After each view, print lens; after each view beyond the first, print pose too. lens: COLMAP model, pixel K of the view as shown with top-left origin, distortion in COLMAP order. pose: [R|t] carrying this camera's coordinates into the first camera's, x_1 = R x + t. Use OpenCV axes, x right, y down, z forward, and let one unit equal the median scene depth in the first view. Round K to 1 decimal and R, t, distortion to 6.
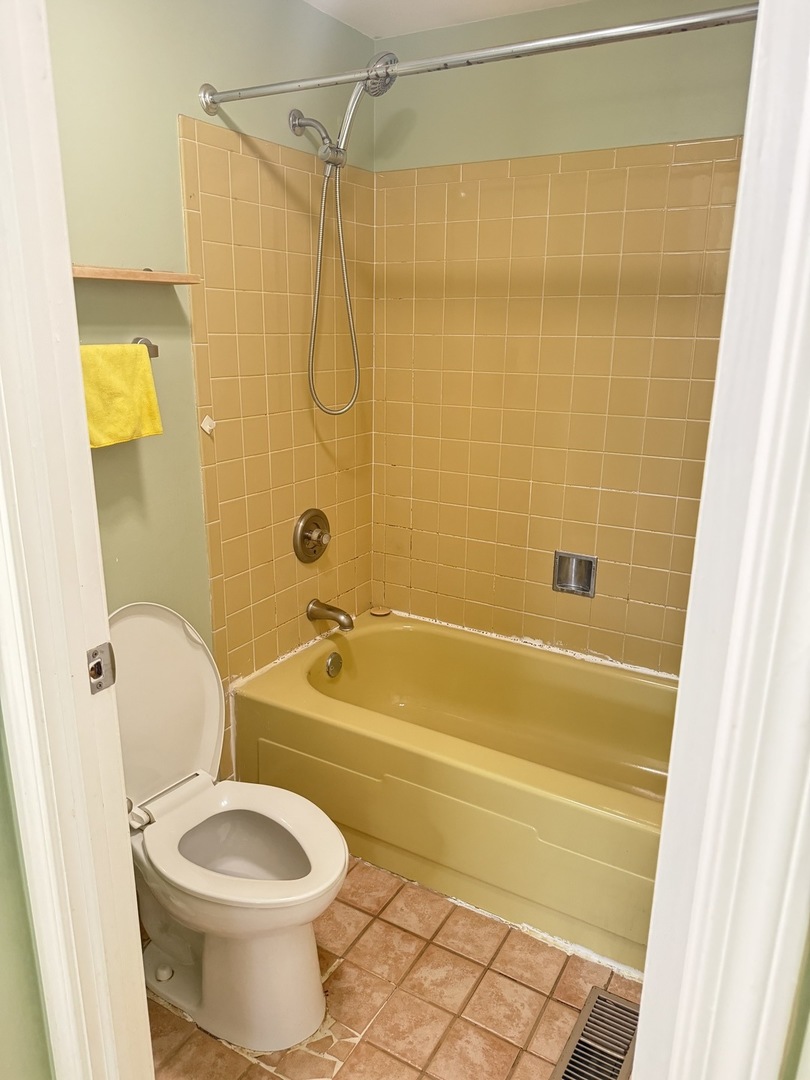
lens RADIAL K [[766.6, 0, 407.0], [0, 766.6, 546.0], [0, 0, 1]] dist [0.055354, -0.024355]
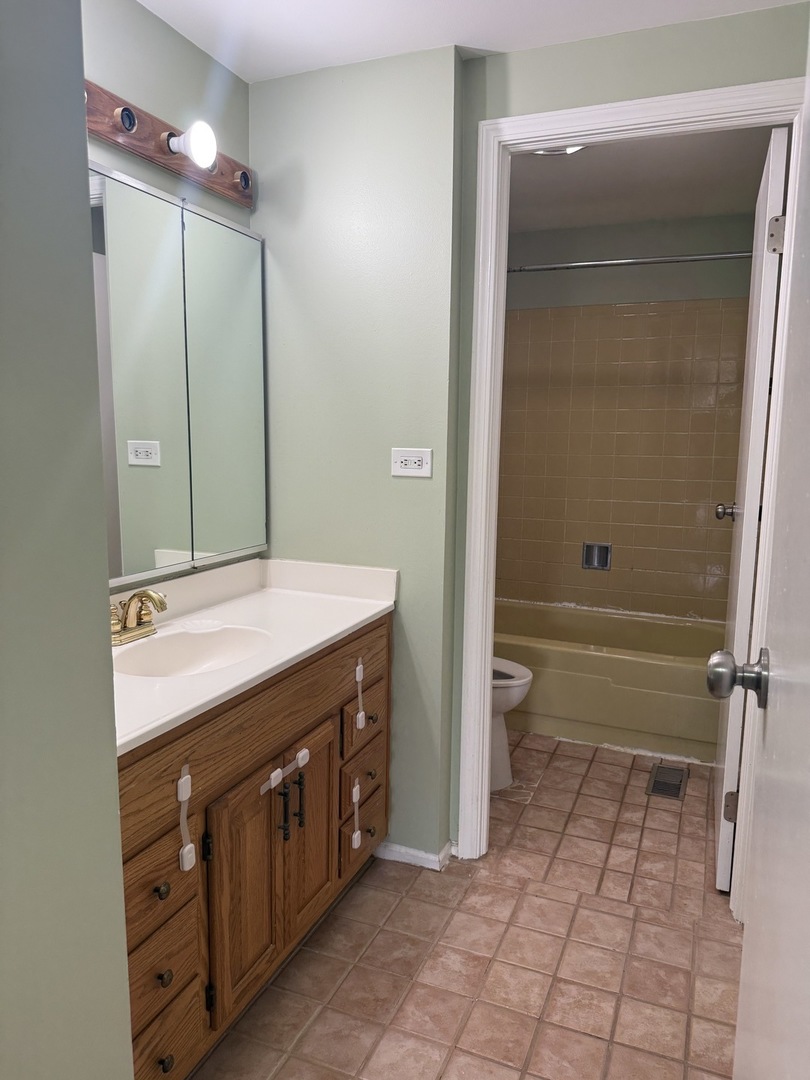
lens RADIAL K [[766.6, 0, 404.7], [0, 766.6, 535.3], [0, 0, 1]] dist [0.055354, -0.024355]
pose [[0.989703, -0.018919, 0.141881, -0.400625], [0.040581, 0.987642, -0.151381, 0.219422], [-0.137263, 0.155580, 0.978240, -0.508871]]
